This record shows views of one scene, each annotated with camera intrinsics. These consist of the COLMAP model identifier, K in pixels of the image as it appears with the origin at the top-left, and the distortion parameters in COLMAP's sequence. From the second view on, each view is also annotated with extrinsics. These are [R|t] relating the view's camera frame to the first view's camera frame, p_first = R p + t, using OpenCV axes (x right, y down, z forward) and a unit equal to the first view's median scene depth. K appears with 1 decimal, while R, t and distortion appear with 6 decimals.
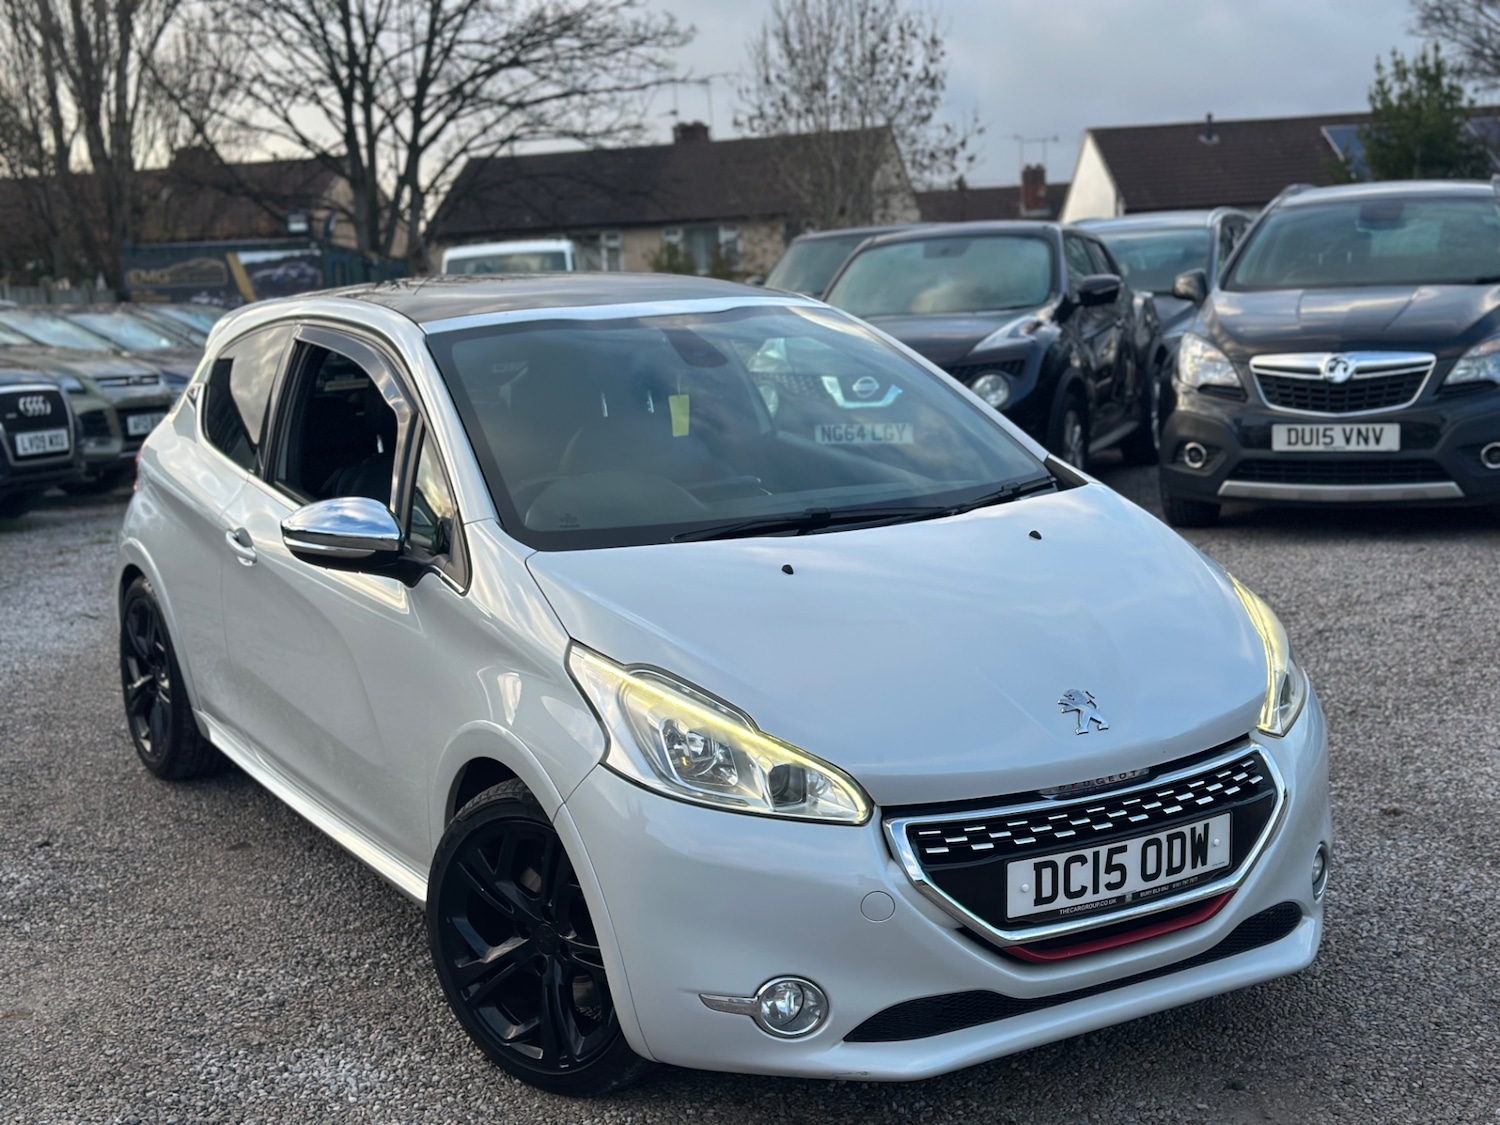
lens RADIAL K [[2061.2, 0, 755.0], [0, 2061.2, 558.2], [0, 0, 1]] dist [0.201544, -0.472911]
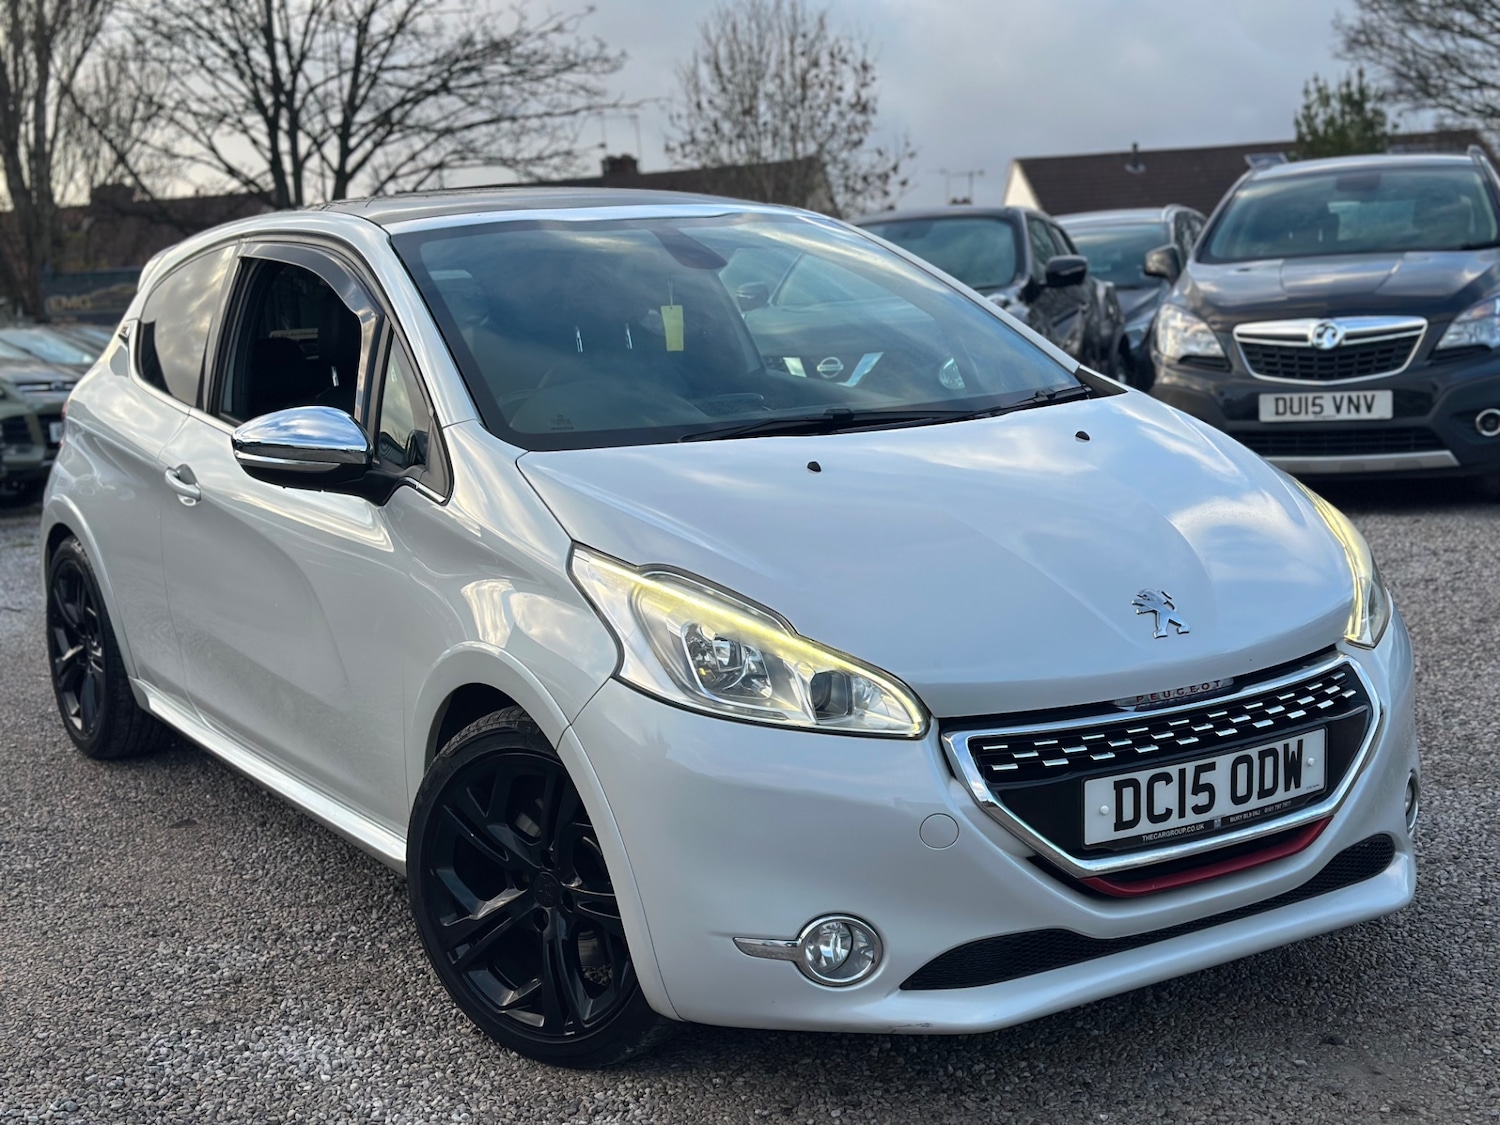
lens RADIAL K [[2048.5, 0, 750.0], [0, 2048.5, 562.5], [0, 0, 1]] dist [0.195131, -0.439176]
pose [[0.999348, -0.013452, 0.033493, -0.031627], [0.014119, 0.999705, -0.019743, 0.048140], [-0.033218, 0.020203, 0.999244, 0.095018]]
